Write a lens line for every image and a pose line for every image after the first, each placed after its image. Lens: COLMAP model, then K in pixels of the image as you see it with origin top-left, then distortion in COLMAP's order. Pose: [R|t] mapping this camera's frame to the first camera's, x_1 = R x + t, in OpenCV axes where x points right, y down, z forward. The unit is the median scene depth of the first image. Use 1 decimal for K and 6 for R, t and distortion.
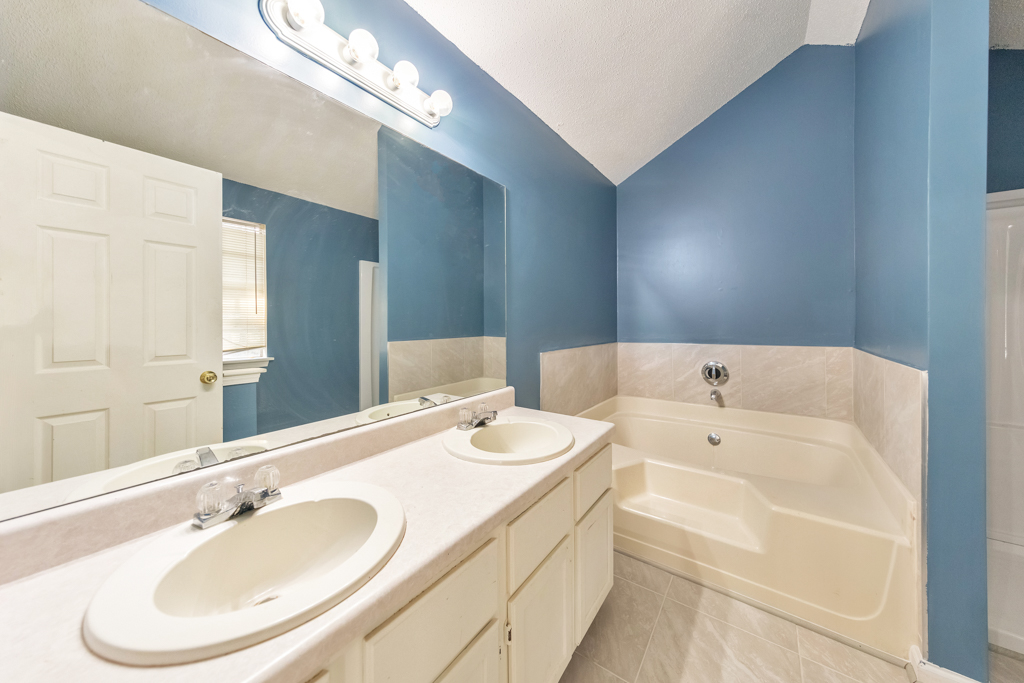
lens RADIAL K [[343.7, 0, 520.5], [0, 343.7, 324.1], [0, 0, 1]] dist [0.005498, -0.000367]
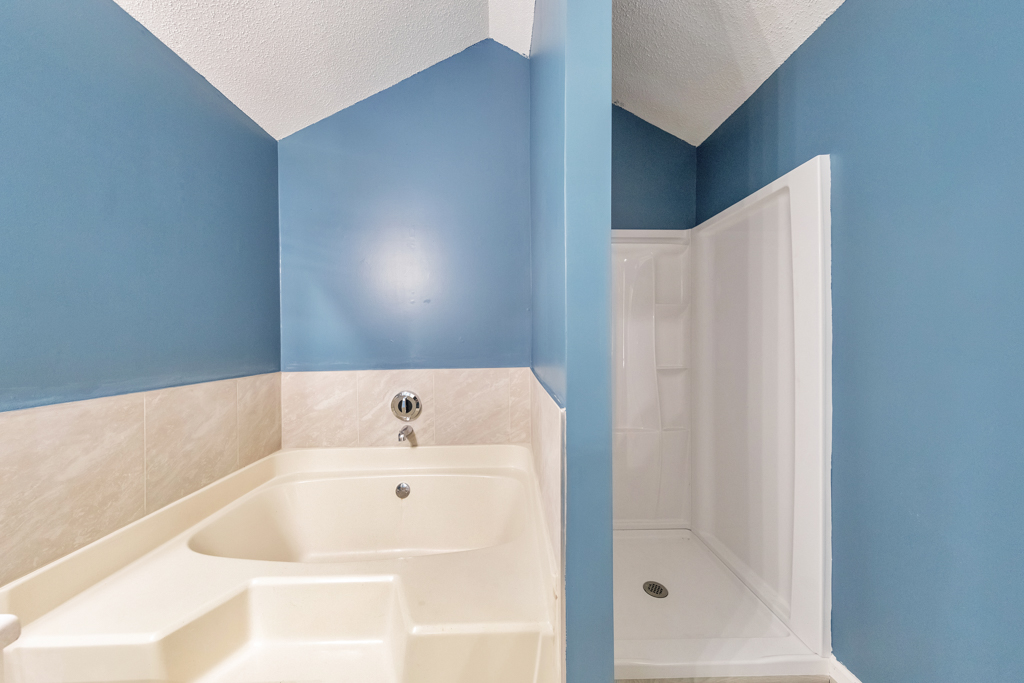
lens RADIAL K [[343.7, 0, 512.5], [0, 343.7, 341.0], [0, 0, 1]] dist [0.005498, -0.000367]
pose [[0.802444, -0.006523, 0.596692, 0.288539], [0.007123, 0.999974, 0.001352, -0.007382], [-0.596685, 0.003165, 0.802469, 0.209905]]
